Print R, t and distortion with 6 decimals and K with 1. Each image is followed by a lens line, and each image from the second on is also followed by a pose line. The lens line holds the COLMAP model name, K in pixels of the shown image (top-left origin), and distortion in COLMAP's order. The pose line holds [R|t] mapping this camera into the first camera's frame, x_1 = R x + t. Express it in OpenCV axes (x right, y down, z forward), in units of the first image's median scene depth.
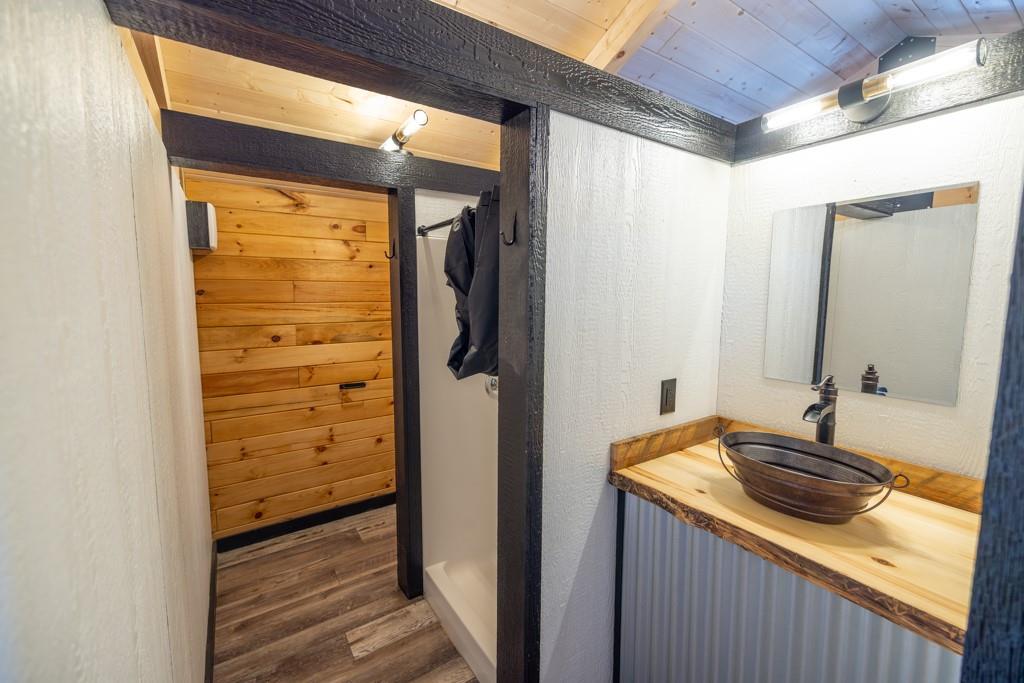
lens RADIAL K [[433.2, 0, 512.0], [0, 433.2, 341.5], [0, 0, 1]] dist [0.015803, 0.000110]
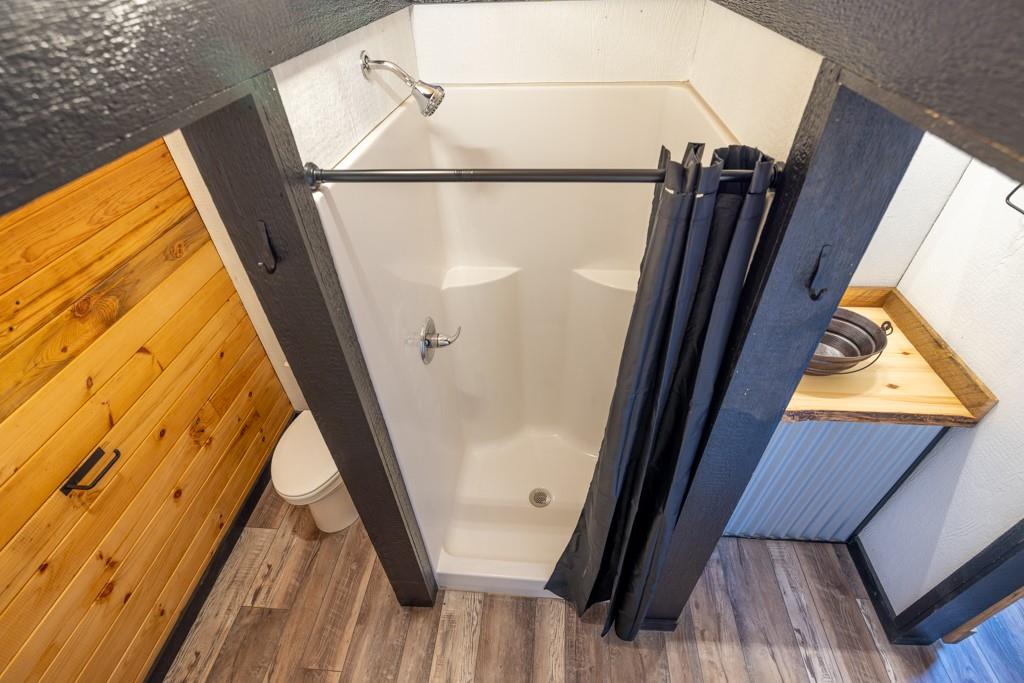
lens RADIAL K [[473.3, 0, 512.0], [0, 473.3, 341.5], [0, 0, 1]] dist [0.000764, -0.000131]
pose [[0.615110, -0.523356, 0.589693, -0.411257], [0.106257, 0.796126, 0.595729, -0.351756], [-0.781248, -0.303780, 0.545315, 0.524569]]
